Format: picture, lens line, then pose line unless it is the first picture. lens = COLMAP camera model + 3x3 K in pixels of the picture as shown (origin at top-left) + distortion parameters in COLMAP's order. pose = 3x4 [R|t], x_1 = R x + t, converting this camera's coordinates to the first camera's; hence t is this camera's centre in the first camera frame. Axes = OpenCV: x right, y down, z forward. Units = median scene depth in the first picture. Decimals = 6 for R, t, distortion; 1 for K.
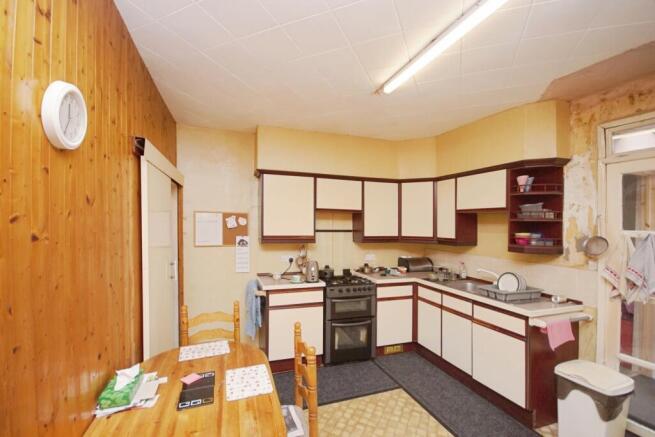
lens RADIAL K [[290.6, 0, 325.2], [0, 290.6, 223.2], [0, 0, 1]] dist [-0.000150, -0.001189]
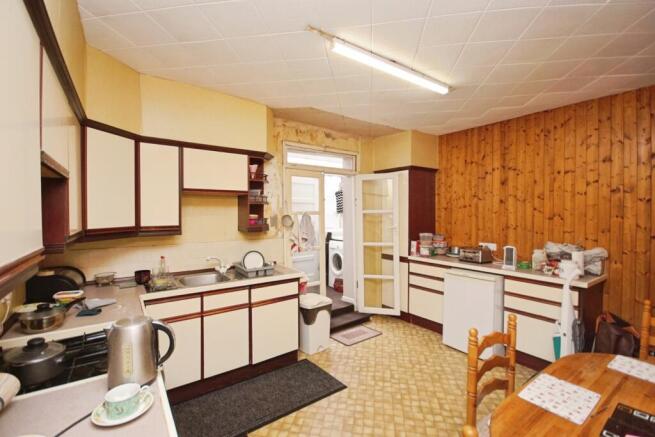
lens RADIAL K [[285.4, 0, 324.2], [0, 285.4, 208.6], [0, 0, 1]] dist [0.000210, -0.010197]
pose [[-0.257591, -0.007671, 0.966223, -0.550520], [-0.002996, 0.999970, 0.007140, 0.003341], [-0.966249, -0.001055, -0.257607, 1.183947]]
